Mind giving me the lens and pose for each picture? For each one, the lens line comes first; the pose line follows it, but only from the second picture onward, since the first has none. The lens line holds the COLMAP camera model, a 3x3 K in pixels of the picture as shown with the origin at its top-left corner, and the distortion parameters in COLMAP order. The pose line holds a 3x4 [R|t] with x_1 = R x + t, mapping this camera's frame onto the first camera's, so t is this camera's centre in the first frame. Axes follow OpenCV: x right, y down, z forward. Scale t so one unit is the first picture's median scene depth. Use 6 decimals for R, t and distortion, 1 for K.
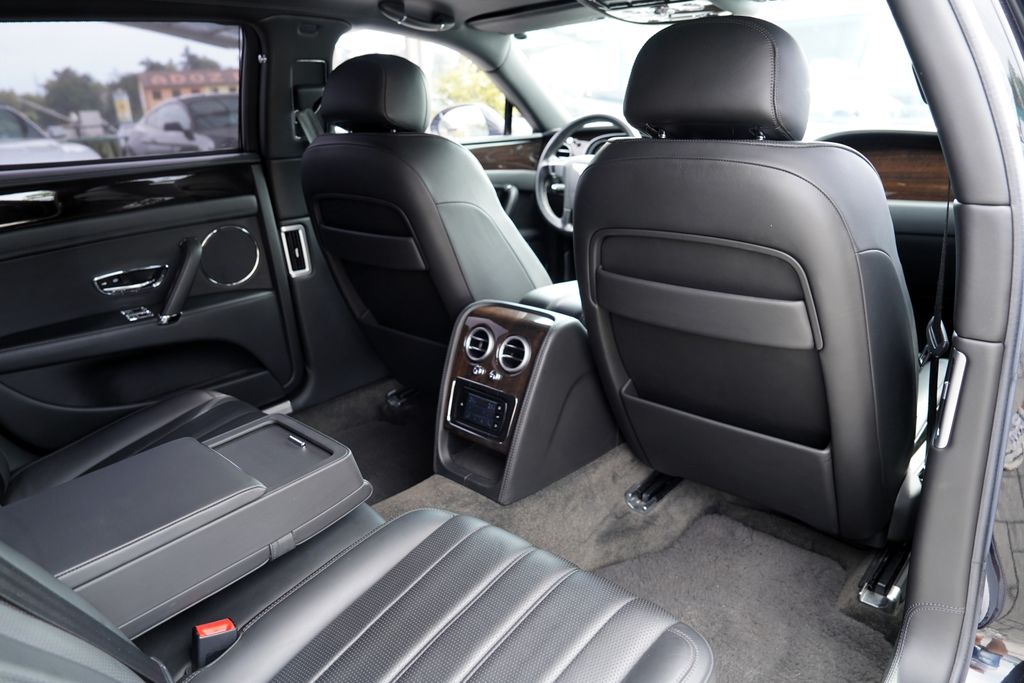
lens RADIAL K [[712.8, 0, 513.6], [0, 712.8, 335.2], [0, 0, 1]] dist [-0.086392, 0.063209]
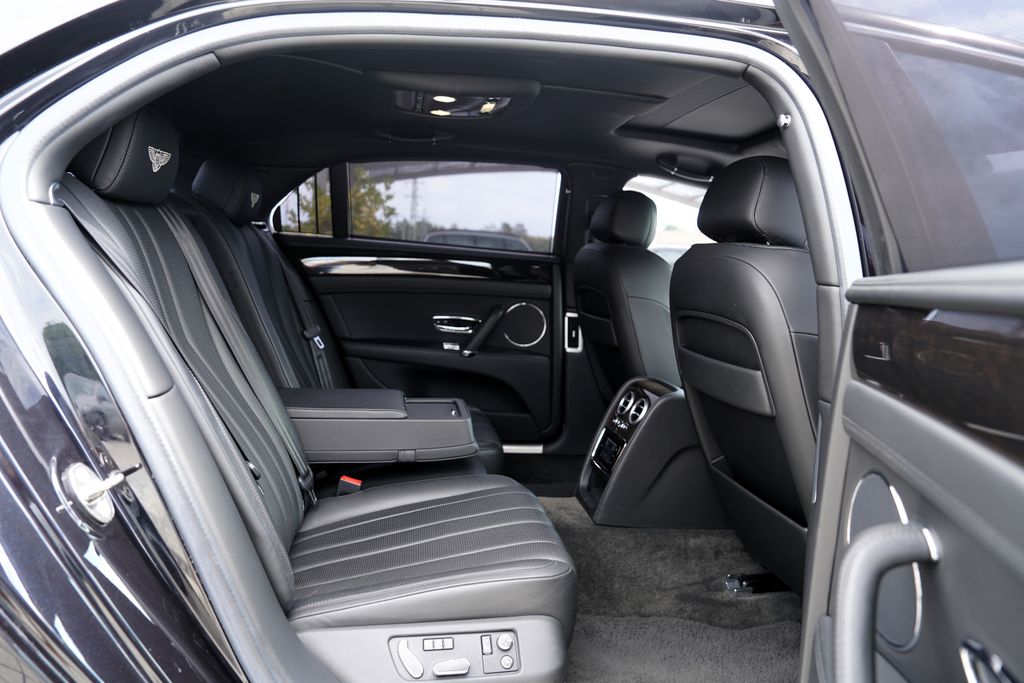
lens RADIAL K [[712.8, 0, 513.6], [0, 712.8, 335.2], [0, 0, 1]] dist [-0.086392, 0.063209]
pose [[0.786536, 0.158830, -0.596770, 0.473891], [-0.288836, 0.948761, -0.128169, 0.104735], [0.545835, 0.273178, 0.792110, -0.135549]]
